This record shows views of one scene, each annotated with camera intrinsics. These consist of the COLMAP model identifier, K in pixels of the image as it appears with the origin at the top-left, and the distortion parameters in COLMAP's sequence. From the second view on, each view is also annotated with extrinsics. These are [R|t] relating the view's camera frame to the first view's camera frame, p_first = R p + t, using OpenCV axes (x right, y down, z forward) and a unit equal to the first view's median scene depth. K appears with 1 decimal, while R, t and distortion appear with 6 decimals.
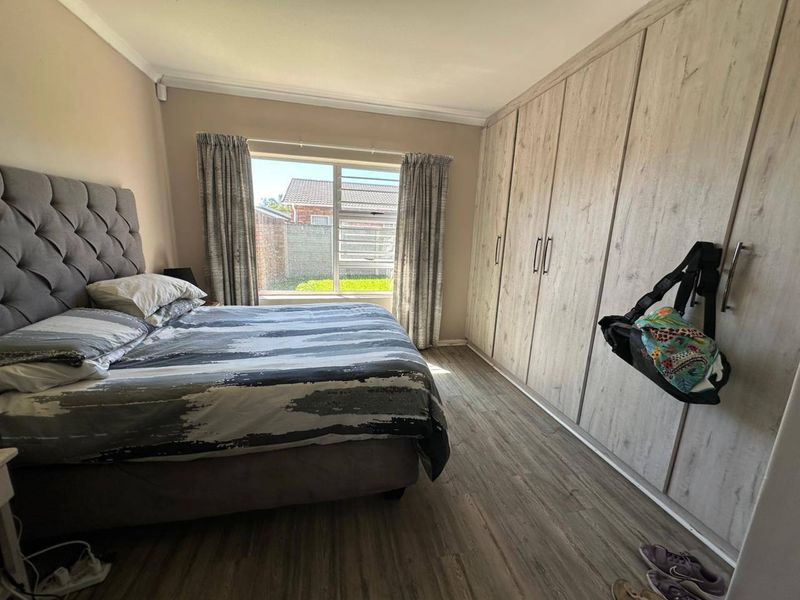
lens RADIAL K [[320.0, 0, 401.9], [0, 320.0, 299.2], [0, 0, 1]] dist [-0.002159, -0.000159]
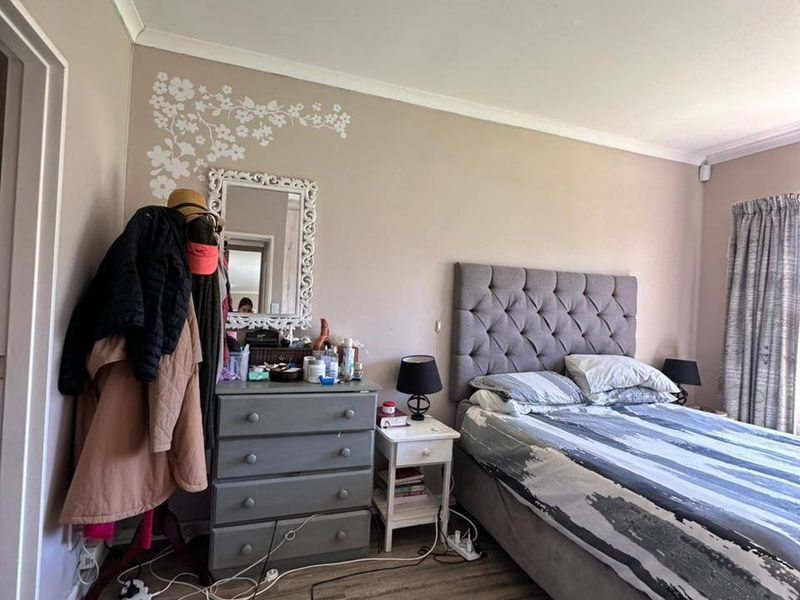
lens RADIAL K [[427.6, 0, 400.0], [0, 427.6, 293.5], [0, 0, 1]] dist [-0.000367, 0.000154]
pose [[0.119371, -0.048535, -0.991663, 0.630695], [-0.245269, 0.966406, -0.076823, 0.007023], [0.962078, 0.252395, 0.103456, 0.186243]]
